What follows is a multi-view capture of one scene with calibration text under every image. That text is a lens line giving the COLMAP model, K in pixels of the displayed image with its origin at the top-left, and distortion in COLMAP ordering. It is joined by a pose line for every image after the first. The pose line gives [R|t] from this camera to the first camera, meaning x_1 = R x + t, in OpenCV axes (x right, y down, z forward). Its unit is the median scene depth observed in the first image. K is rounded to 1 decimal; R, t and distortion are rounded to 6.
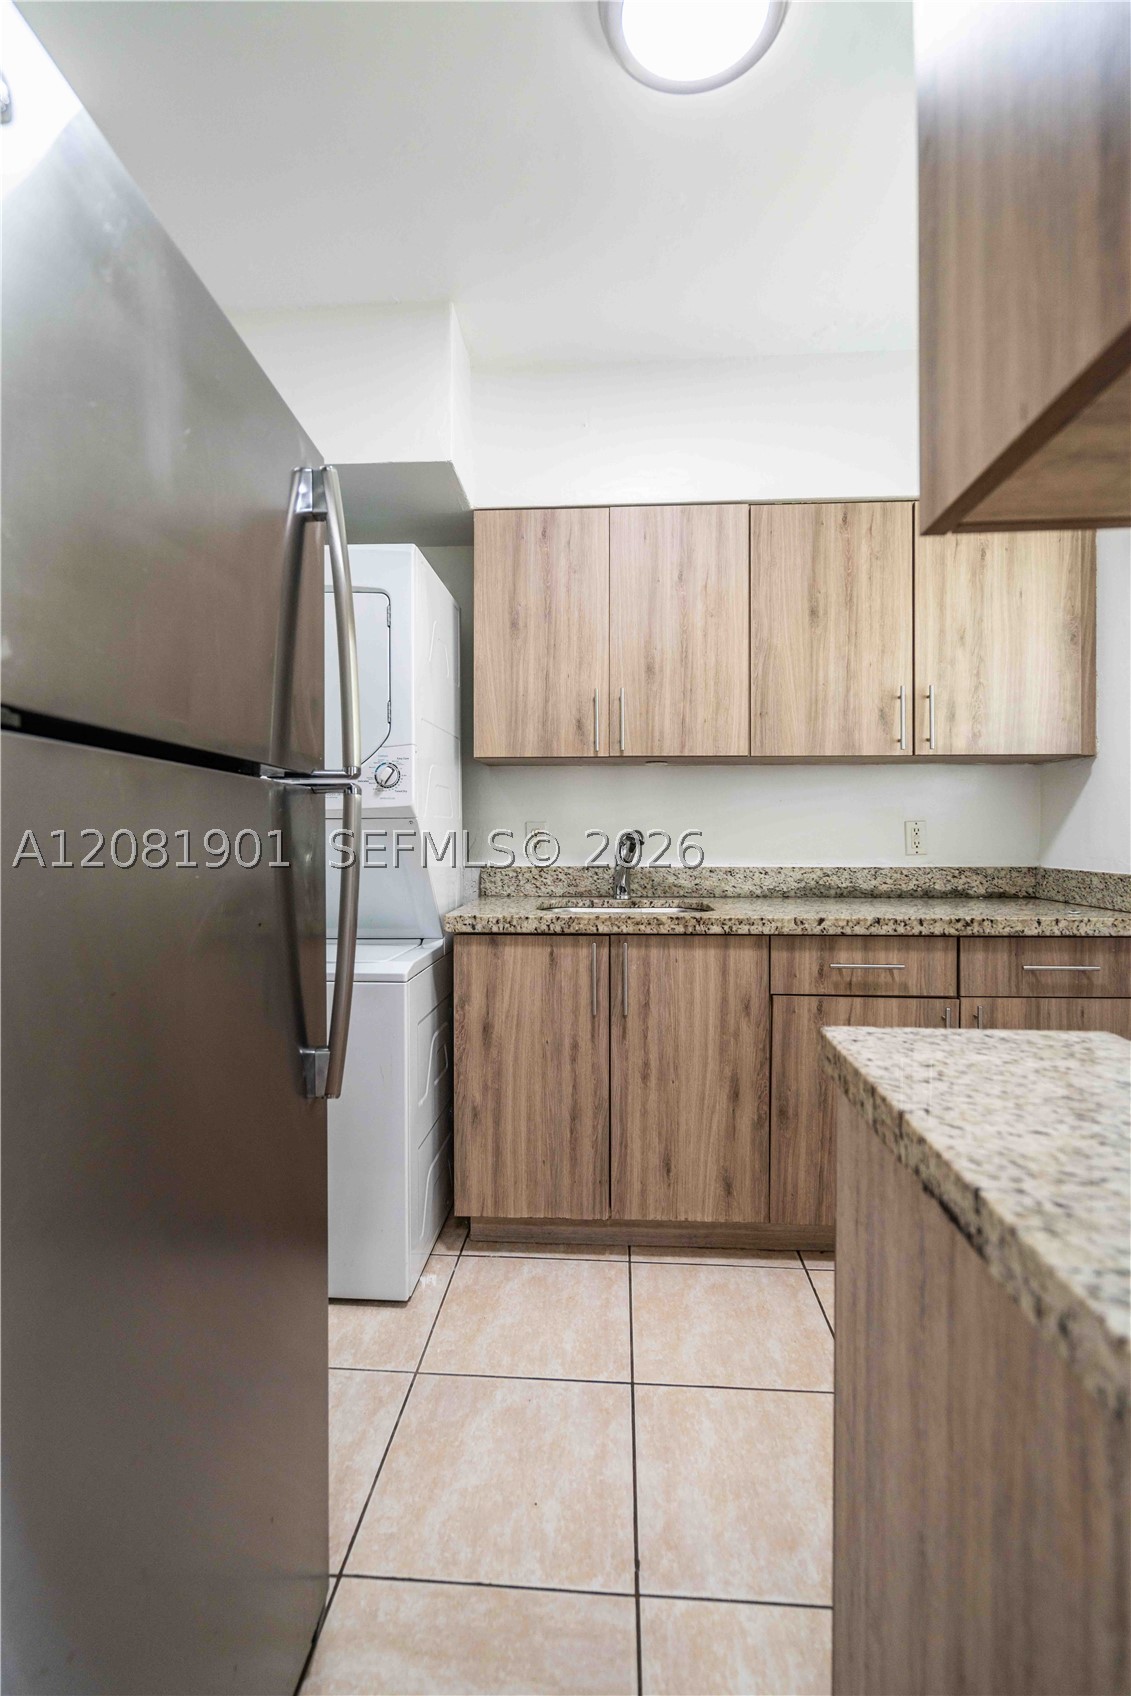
lens RADIAL K [[795.3, 0, 560.7], [0, 795.3, 843.8], [0, 0, 1]] dist [-0.004398, -0.000453]
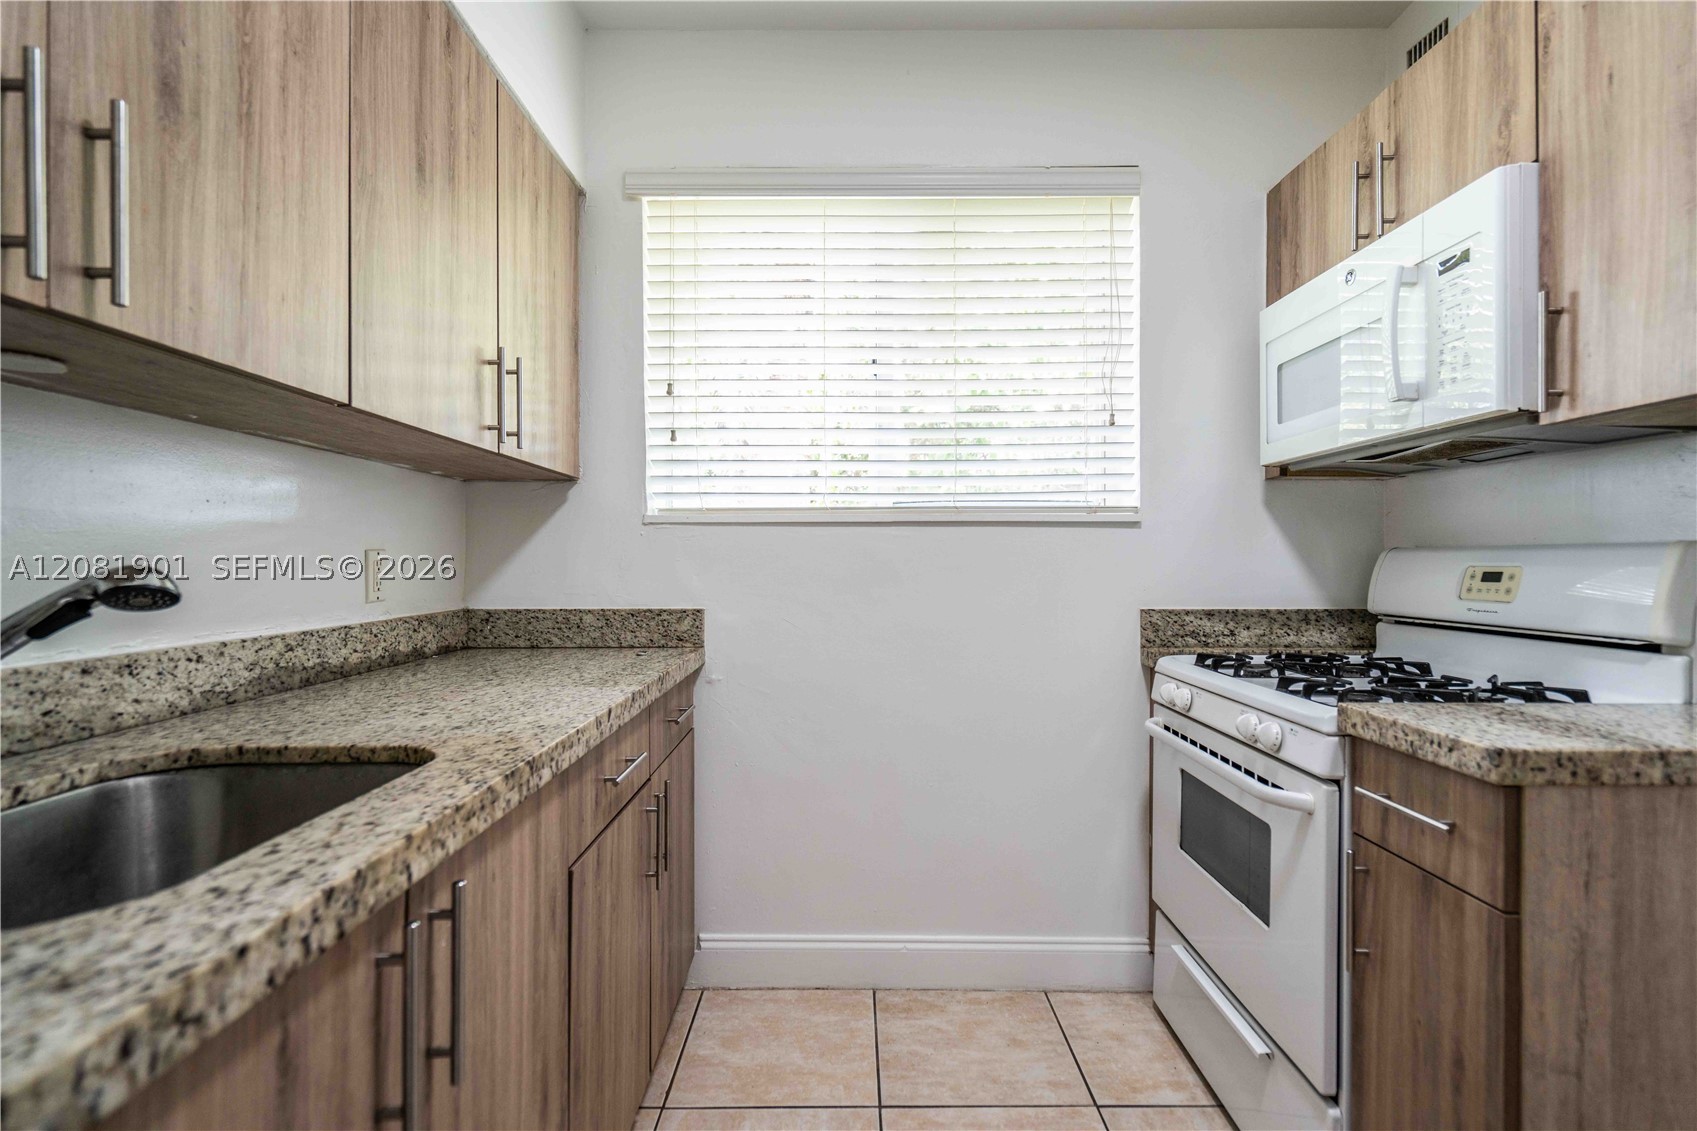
lens RADIAL K [[795.8, 0, 846.9], [0, 795.8, 560.7], [0, 0, 1]] dist [-0.004398, -0.000453]
pose [[-0.075495, 0.001189, 0.997145, -0.250271], [0.019350, 0.999813, 0.000273, -0.013552], [-0.996958, 0.019315, -0.075504, 0.747975]]
